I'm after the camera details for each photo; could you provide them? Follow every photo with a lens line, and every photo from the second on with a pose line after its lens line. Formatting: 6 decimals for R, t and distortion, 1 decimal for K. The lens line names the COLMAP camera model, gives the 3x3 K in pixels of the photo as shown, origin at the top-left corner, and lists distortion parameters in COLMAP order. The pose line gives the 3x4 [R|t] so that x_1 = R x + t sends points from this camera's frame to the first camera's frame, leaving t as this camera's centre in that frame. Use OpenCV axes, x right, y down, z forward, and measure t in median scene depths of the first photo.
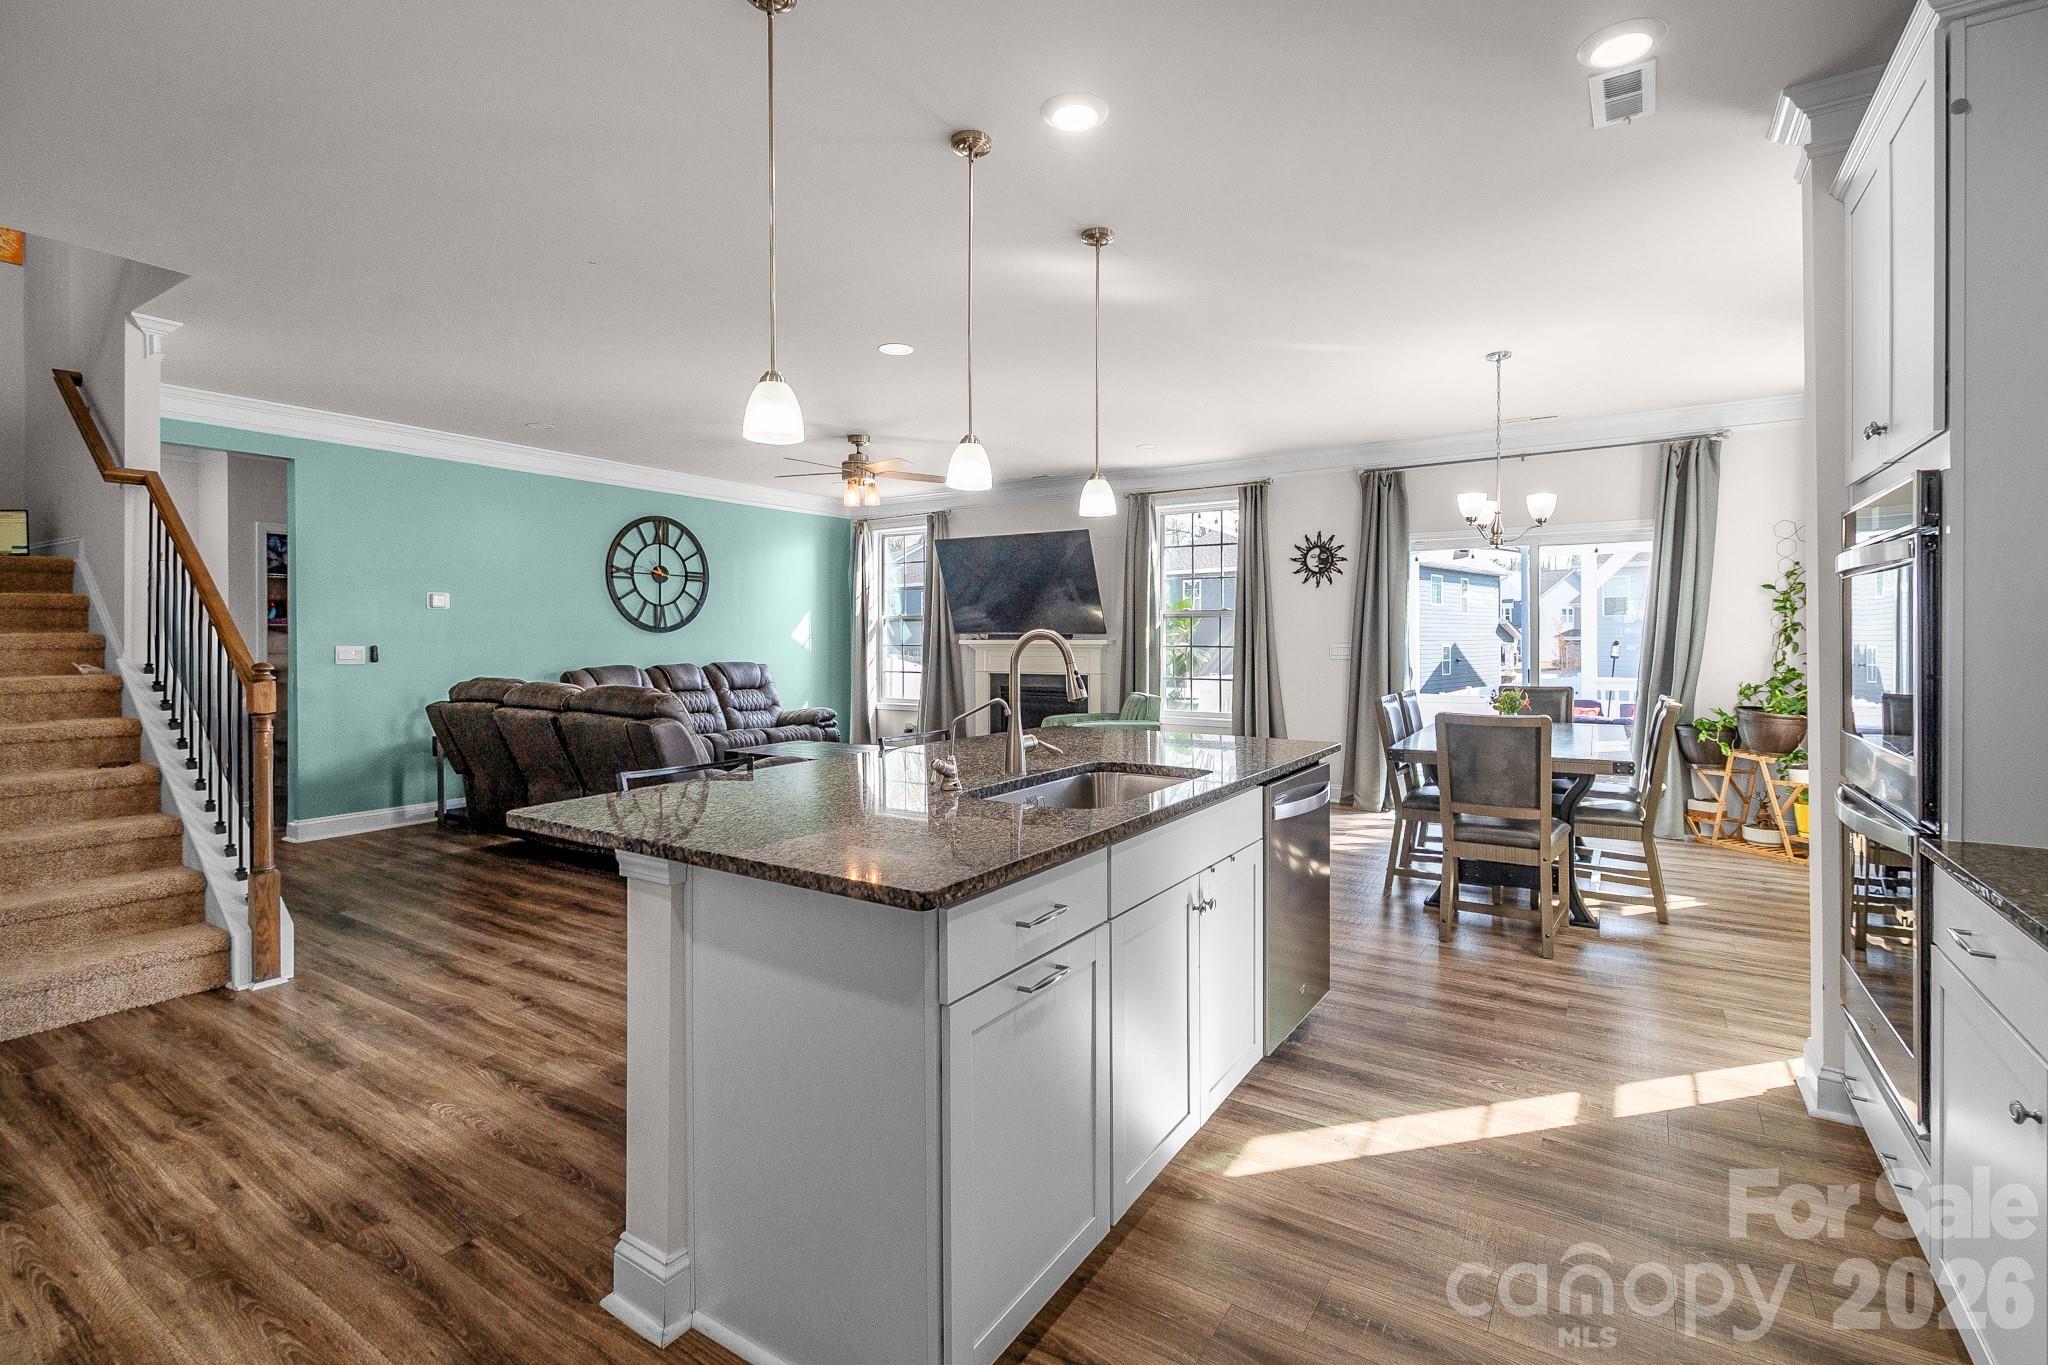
lens RADIAL K [[943.7, 0, 1007.1], [0, 943.7, 651.6], [0, 0, 1]] dist [0.007686, -0.004596]
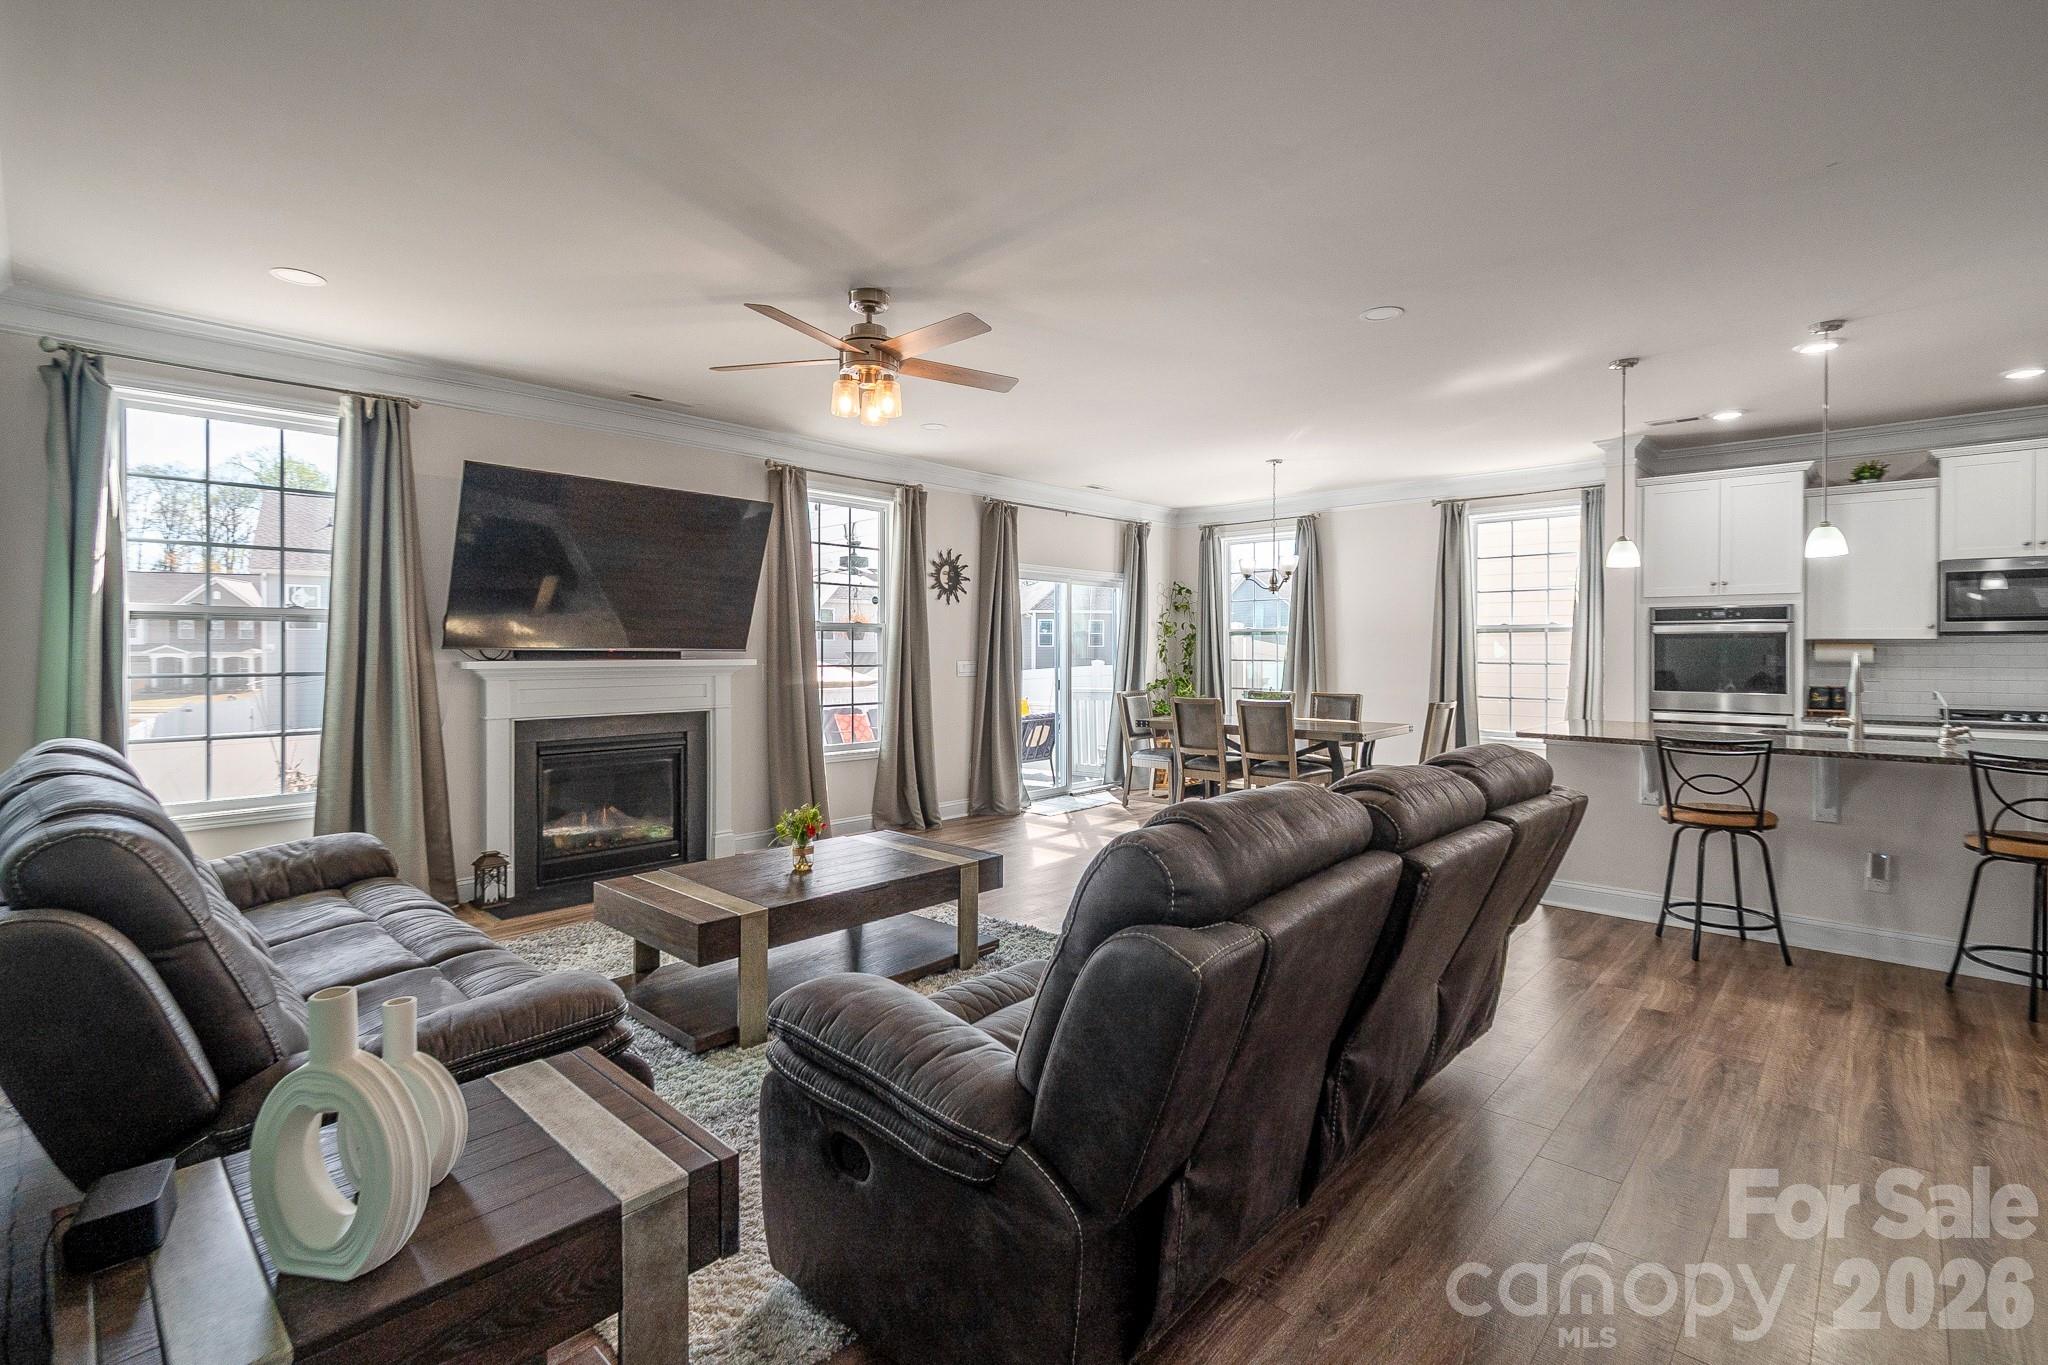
lens RADIAL K [[943.7, 0, 1038.4], [0, 943.7, 650.3], [0, 0, 1]] dist [0.007686, -0.004596]
pose [[0.141853, 0.004182, 0.989879, -0.596286], [0.015434, 0.999860, -0.006436, -0.011148], [-0.989767, 0.016191, 0.141768, 0.708925]]
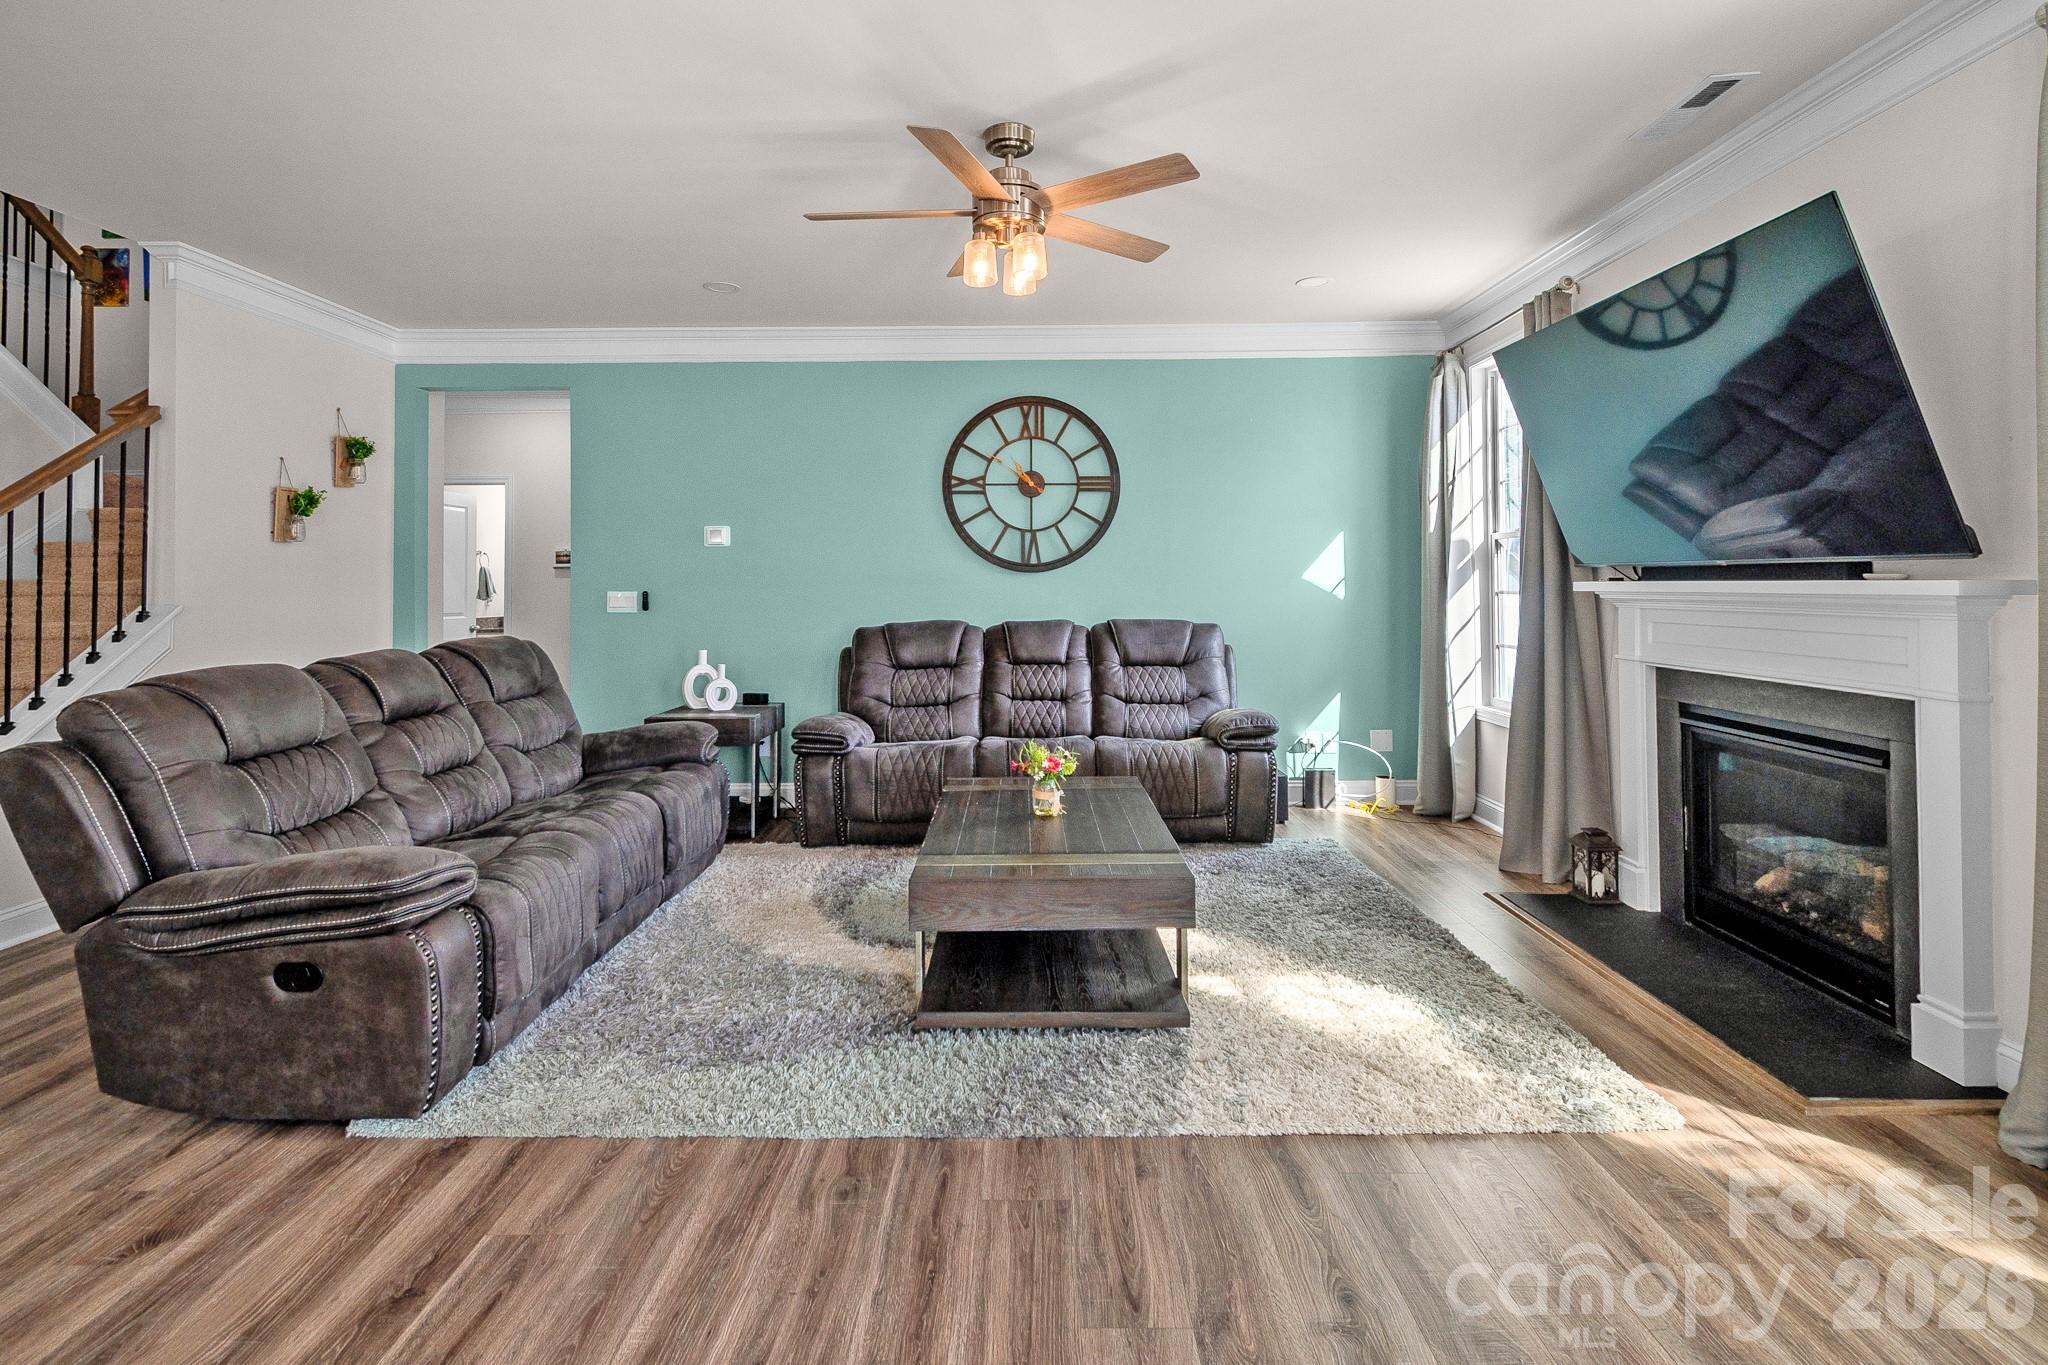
lens RADIAL K [[943.7, 0, 1034.2], [0, 943.7, 560.7], [0, 0, 1]] dist [0.007686, -0.004596]
pose [[0.545375, -0.022394, -0.837893, 0.192005], [-0.005249, 0.999532, -0.030131, -0.008510], [0.838176, 0.020831, 0.545003, 0.657838]]
